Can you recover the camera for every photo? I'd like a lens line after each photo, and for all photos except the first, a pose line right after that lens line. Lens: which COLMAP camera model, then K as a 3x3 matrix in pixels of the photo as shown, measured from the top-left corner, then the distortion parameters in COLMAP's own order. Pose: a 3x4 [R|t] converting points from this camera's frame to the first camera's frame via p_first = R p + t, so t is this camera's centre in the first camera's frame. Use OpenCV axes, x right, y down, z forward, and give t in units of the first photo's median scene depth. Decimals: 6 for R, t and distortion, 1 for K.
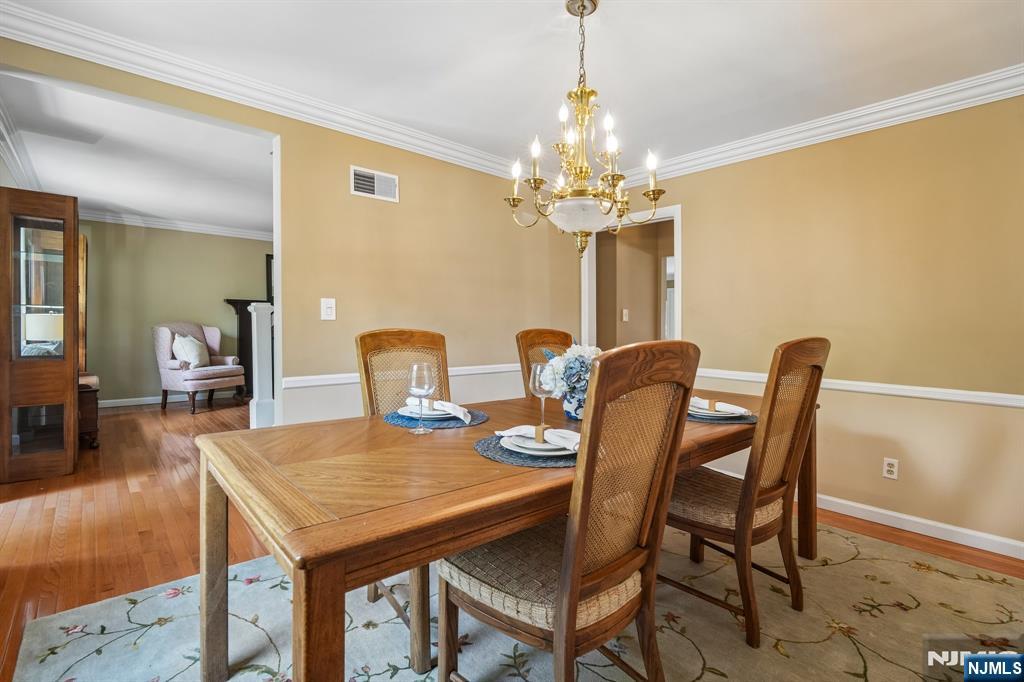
lens RADIAL K [[480.2, 0, 526.1], [0, 480.2, 325.6], [0, 0, 1]] dist [0.005390, -0.002745]
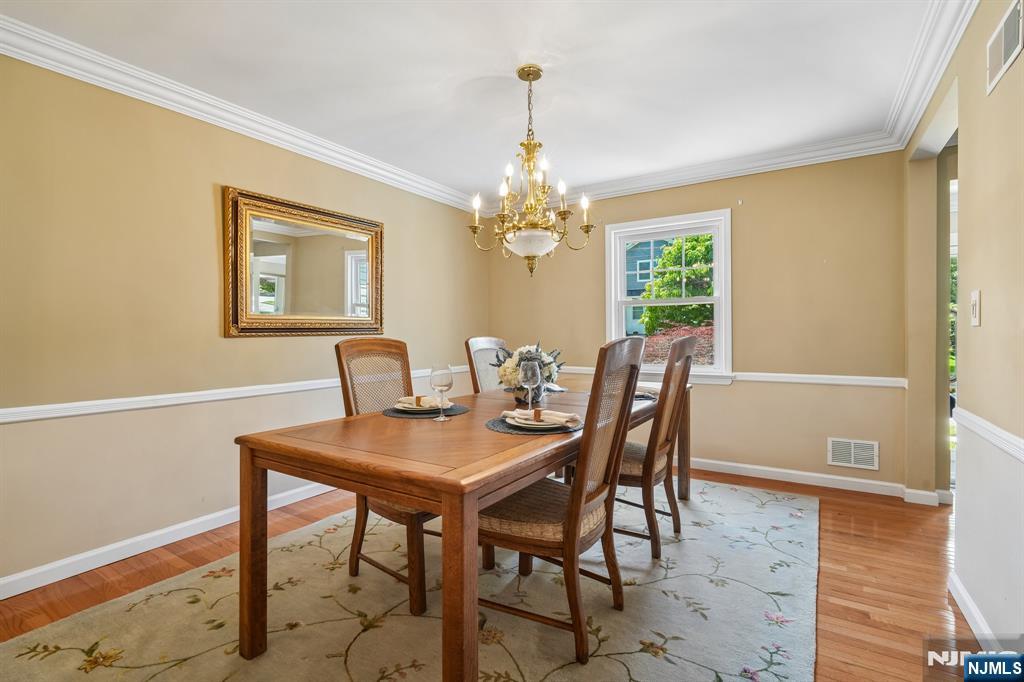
lens RADIAL K [[480.2, 0, 510.6], [0, 480.2, 338.6], [0, 0, 1]] dist [0.005390, -0.002745]
pose [[0.964450, -0.023293, 0.263236, -0.268735], [0.018229, 0.999599, 0.021663, -0.010023], [-0.263635, -0.016094, 0.964488, -0.187761]]
